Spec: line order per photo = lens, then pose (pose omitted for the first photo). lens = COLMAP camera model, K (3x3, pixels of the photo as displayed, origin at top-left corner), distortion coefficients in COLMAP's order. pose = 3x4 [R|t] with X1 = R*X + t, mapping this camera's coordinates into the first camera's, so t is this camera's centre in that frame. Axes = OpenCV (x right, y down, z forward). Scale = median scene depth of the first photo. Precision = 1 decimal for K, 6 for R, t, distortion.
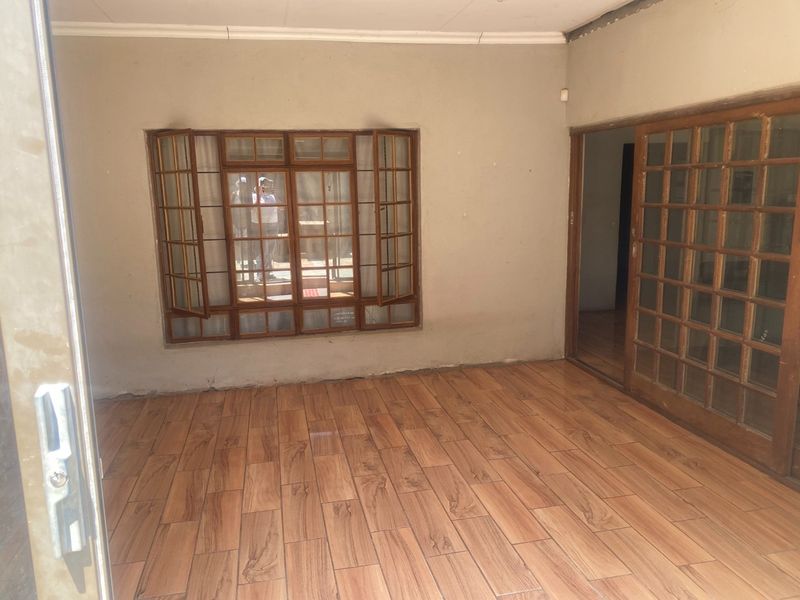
lens RADIAL K [[605.8, 0, 388.7], [0, 605.8, 299.5], [0, 0, 1]] dist [0.003862, -0.000949]
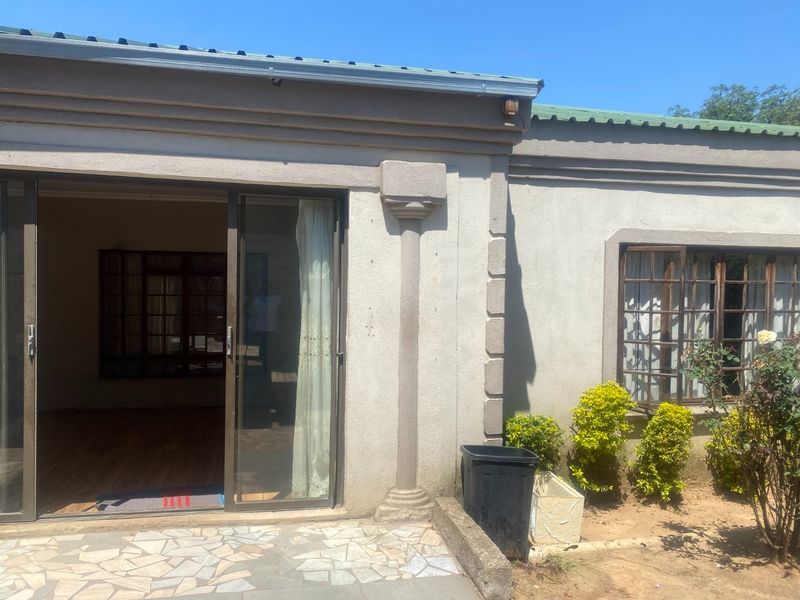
lens RADIAL K [[605.8, 0, 388.7], [0, 605.8, 299.5], [0, 0, 1]] dist [0.003862, -0.000949]
pose [[0.999117, 0.037158, 0.019634, 0.370460], [-0.033677, 0.987354, -0.154915, 0.092749], [-0.025142, 0.154117, 0.987733, -0.656717]]
